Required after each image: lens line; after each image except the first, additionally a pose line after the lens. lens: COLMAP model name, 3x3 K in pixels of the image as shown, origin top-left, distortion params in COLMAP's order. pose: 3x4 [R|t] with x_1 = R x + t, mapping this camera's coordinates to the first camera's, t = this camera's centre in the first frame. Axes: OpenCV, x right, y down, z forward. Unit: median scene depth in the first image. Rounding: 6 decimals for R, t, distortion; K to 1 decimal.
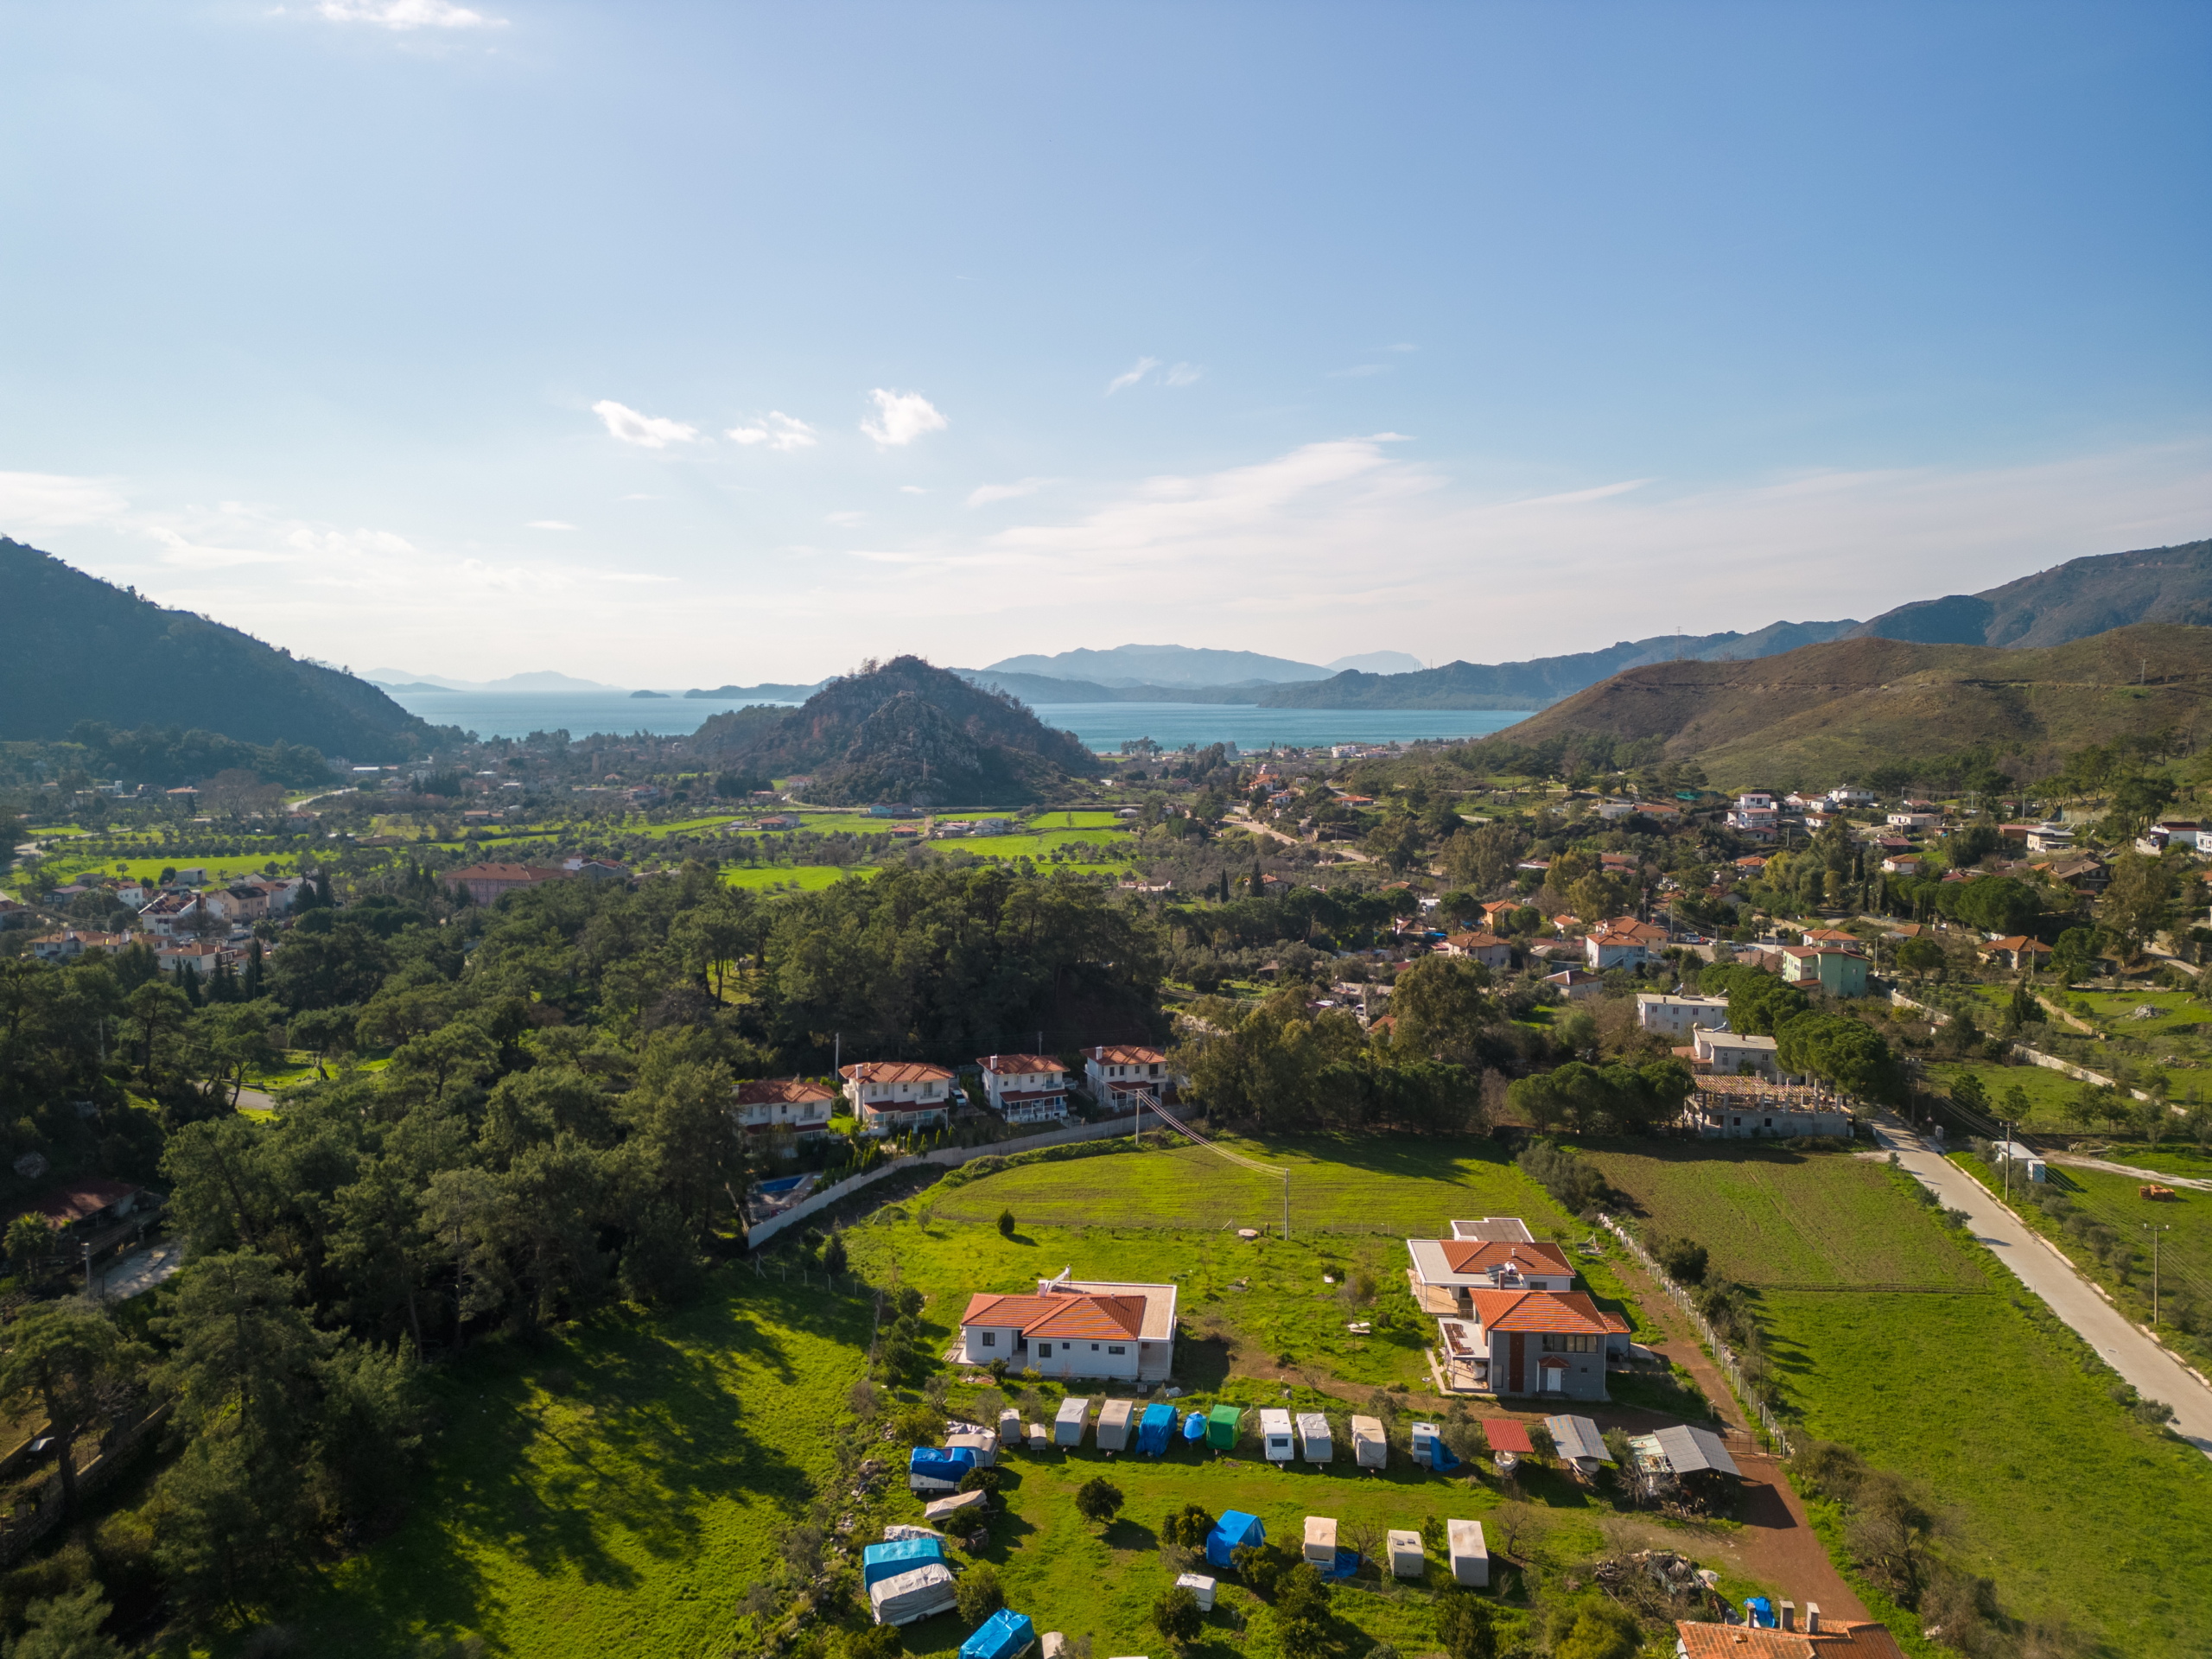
lens RADIAL K [[1550.6, 0, 1107.4], [0, 1550.6, 829.7], [0, 0, 1]] dist [0.092193, -0.097651]
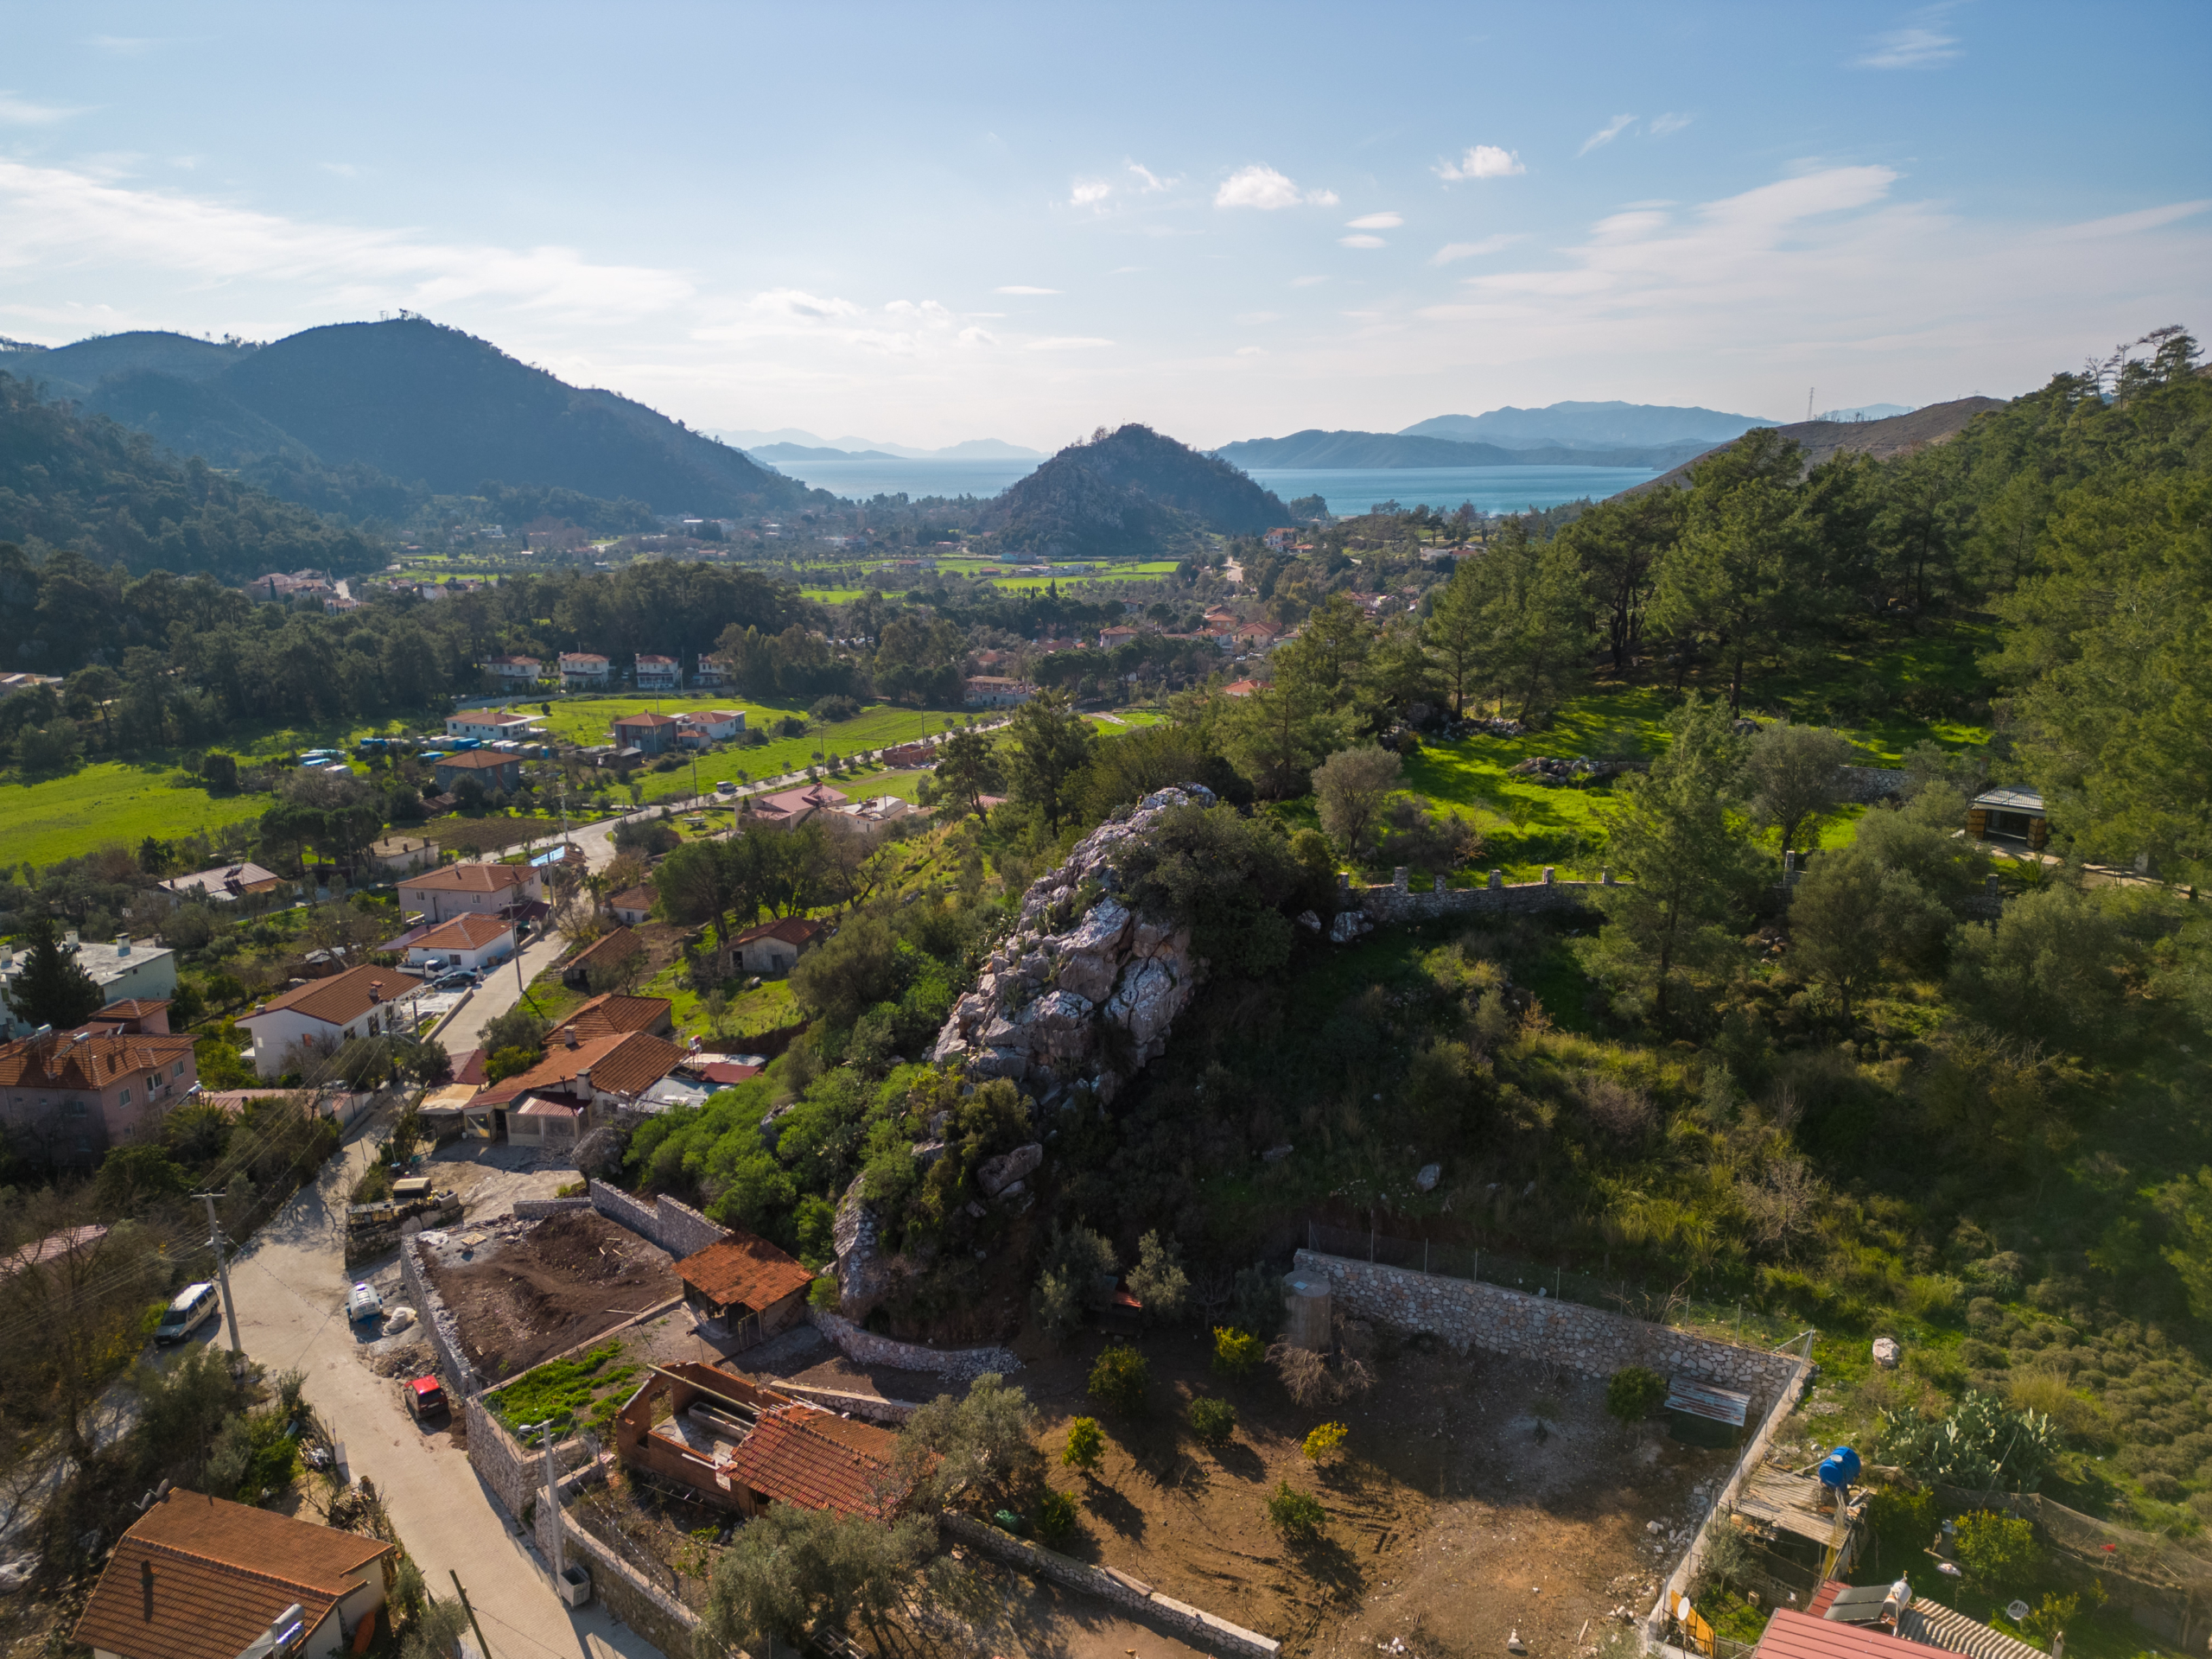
lens RADIAL K [[1550.6, 0, 1107.4], [0, 1550.6, 829.7], [0, 0, 1]] dist [0.092193, -0.097651]
pose [[0.962495, 0.060733, -0.264413, 0.169560], [-0.021597, 0.988681, 0.148474, 0.010682], [0.270437, -0.137195, 0.952912, -0.117306]]
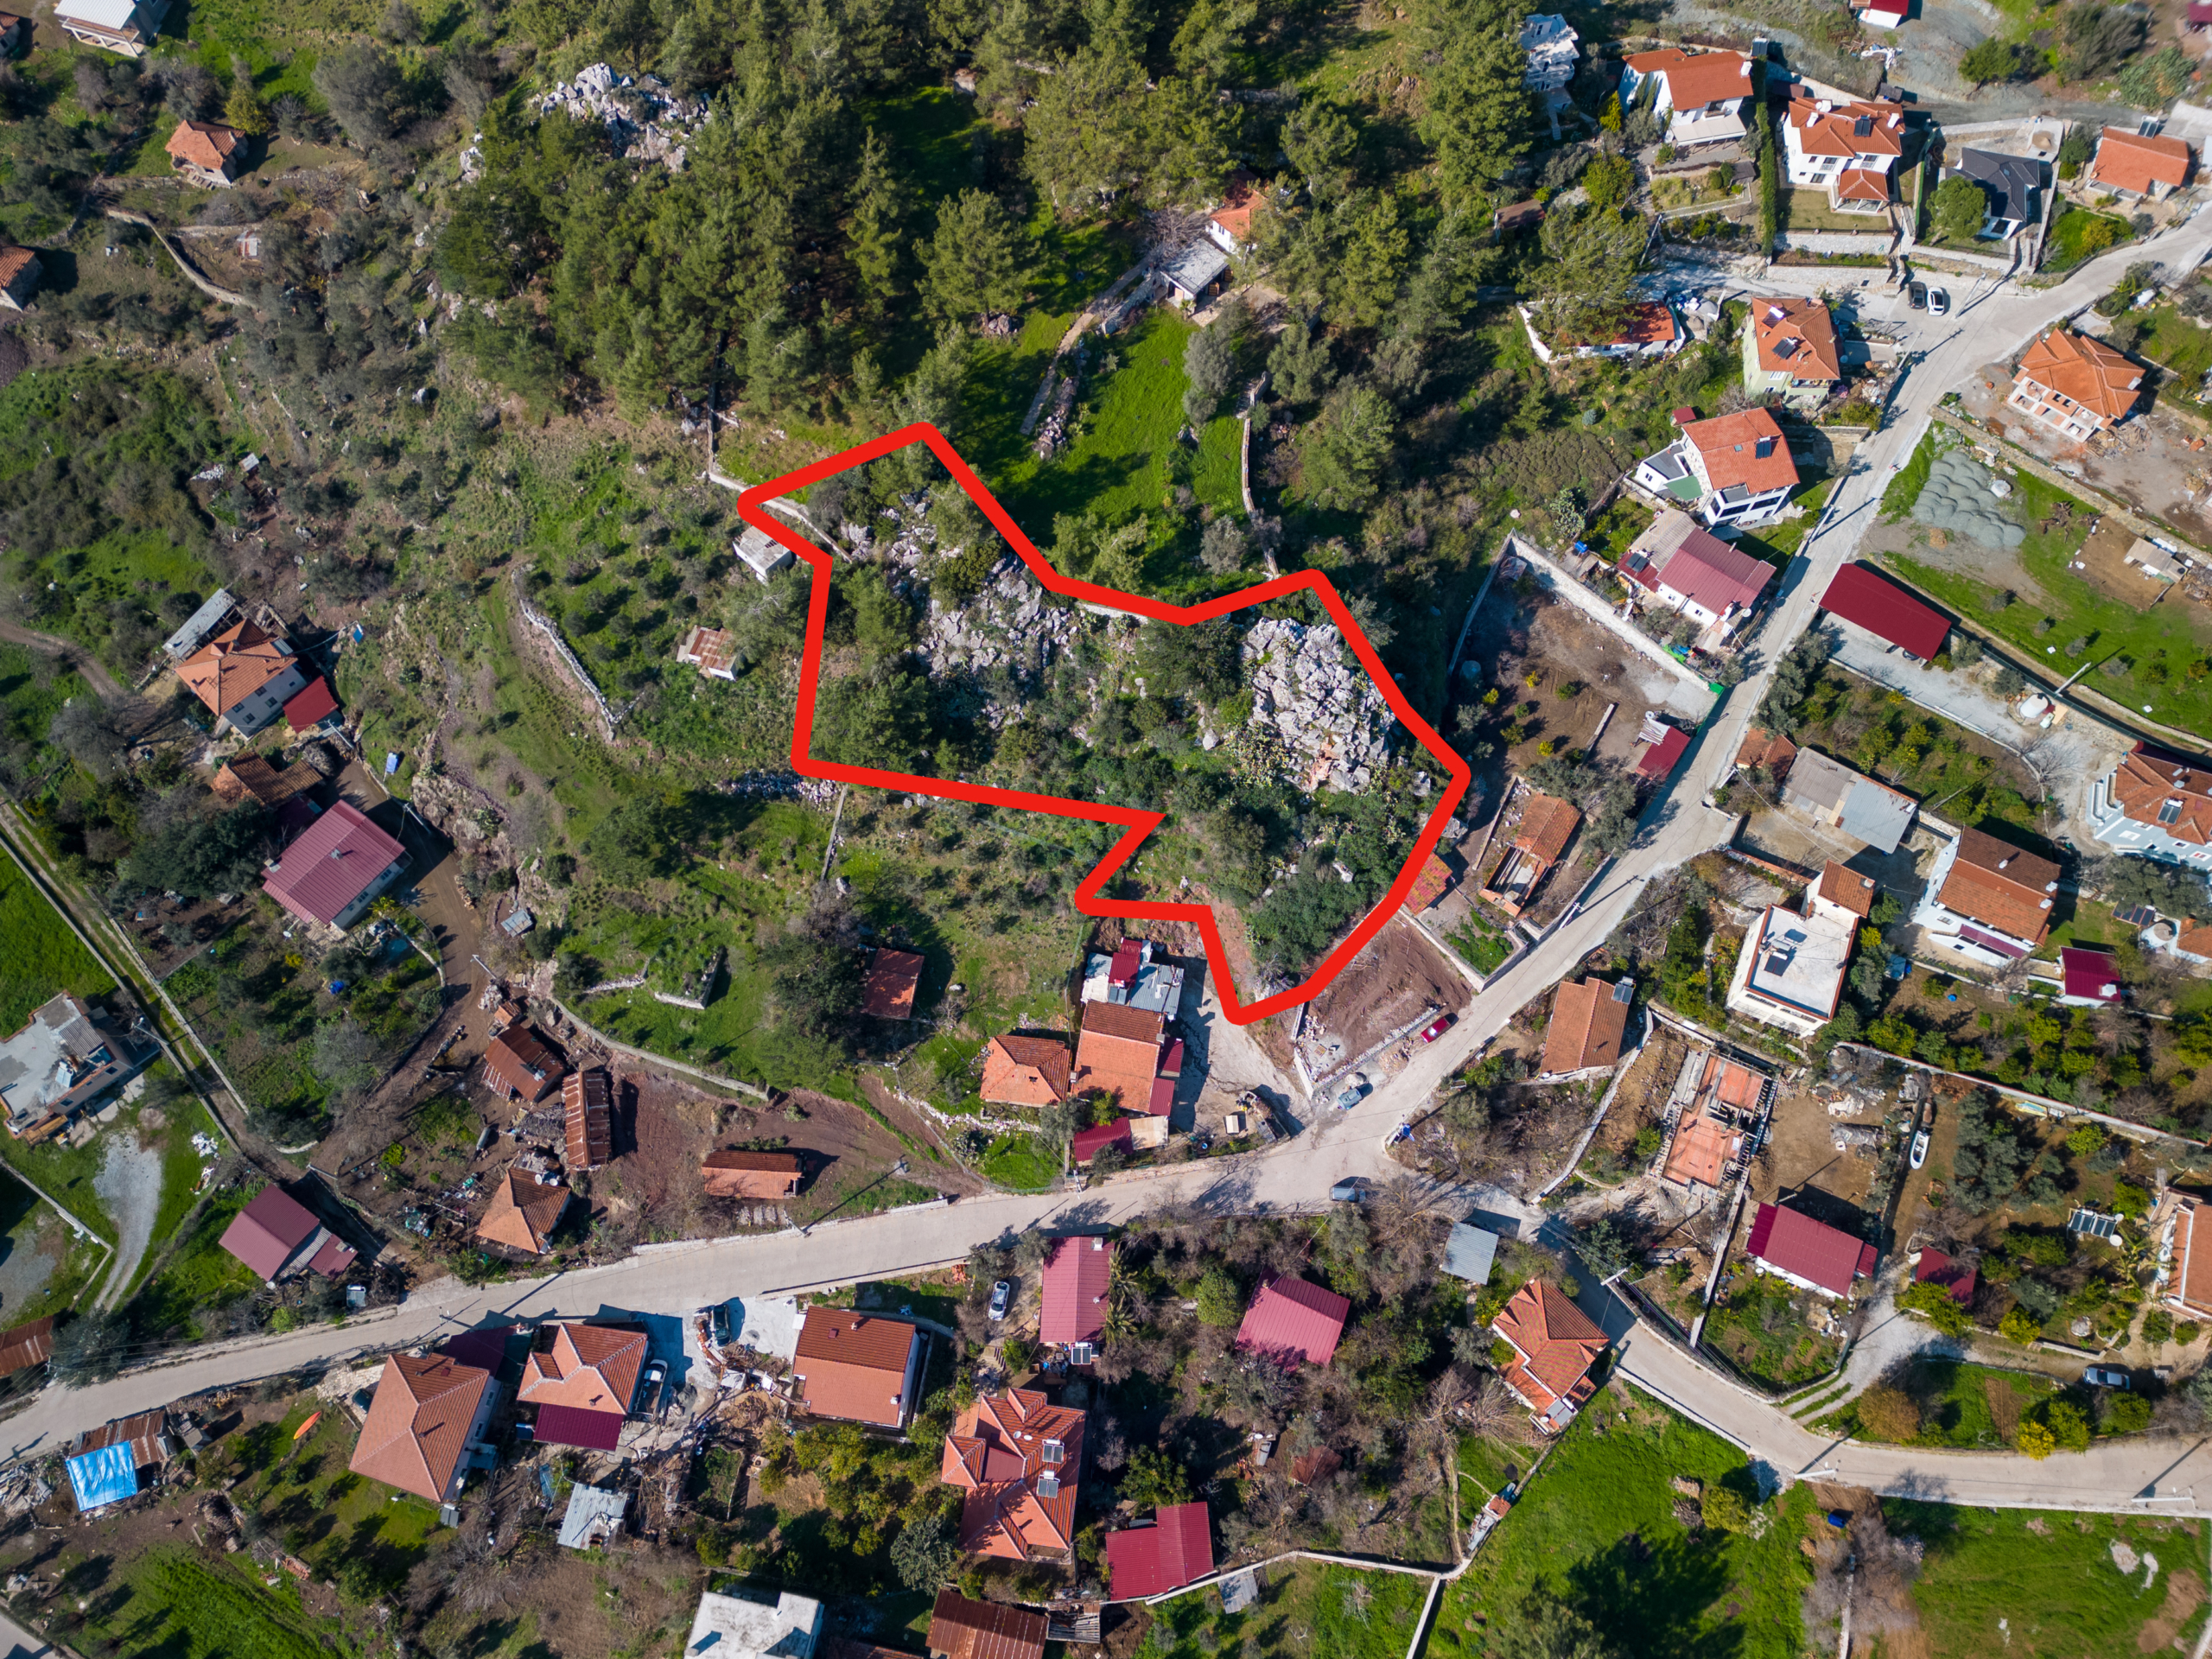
lens RADIAL K [[1550.6, 0, 1107.4], [0, 1550.6, 829.7], [0, 0, 1]] dist [0.092193, -0.097651]
pose [[0.271207, -0.866365, 0.419356, 0.081675], [0.087278, 0.456025, 0.885677, -0.088595], [-0.958556, -0.203601, 0.199292, -0.067138]]
